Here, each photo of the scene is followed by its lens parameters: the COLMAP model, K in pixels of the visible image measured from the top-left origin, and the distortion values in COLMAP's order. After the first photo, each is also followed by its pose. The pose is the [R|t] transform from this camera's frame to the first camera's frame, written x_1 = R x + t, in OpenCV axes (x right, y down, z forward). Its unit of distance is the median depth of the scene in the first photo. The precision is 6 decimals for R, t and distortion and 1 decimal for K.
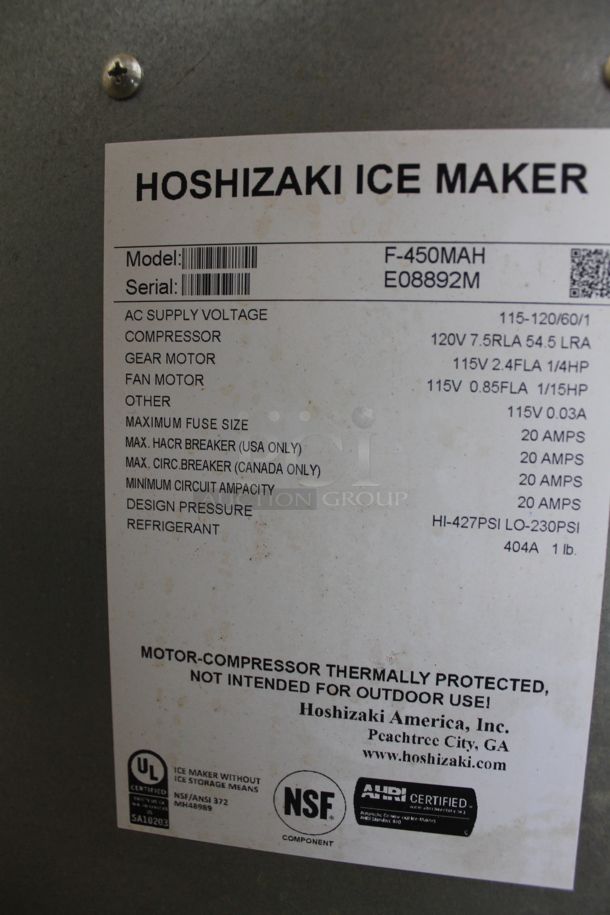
lens RADIAL K [[771.0, 0, 305.0], [0, 771.0, 457.5], [0, 0, 1]] dist [-0.162380, 0.144981]
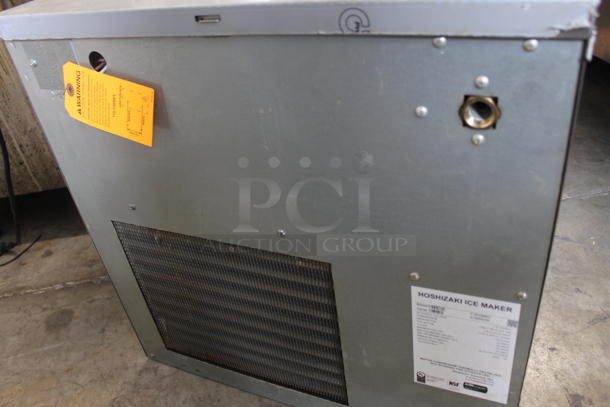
lens RADIAL K [[514.0, 0, 305.0], [0, 514.0, 203.5], [0, 0, 1]] dist [-0.162380, 0.144981]
pose [[0.962079, -0.013104, -0.272458, -0.031201], [0.134917, 0.890970, 0.433555, -2.347582], [0.237070, -0.453873, 0.858951, -1.673574]]
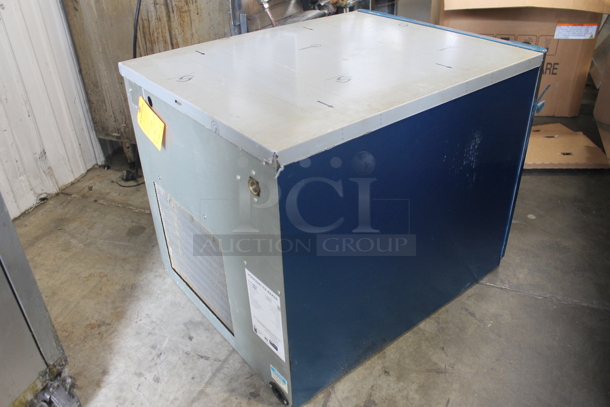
lens RADIAL K [[514.0, 0, 305.0], [0, 514.0, 203.5], [0, 0, 1]] dist [-0.162380, 0.144981]
pose [[0.761720, 0.293736, -0.577496, 3.350804], [-0.034578, 0.908486, 0.416482, -3.496006], [0.646983, -0.297273, 0.702169, -2.399785]]
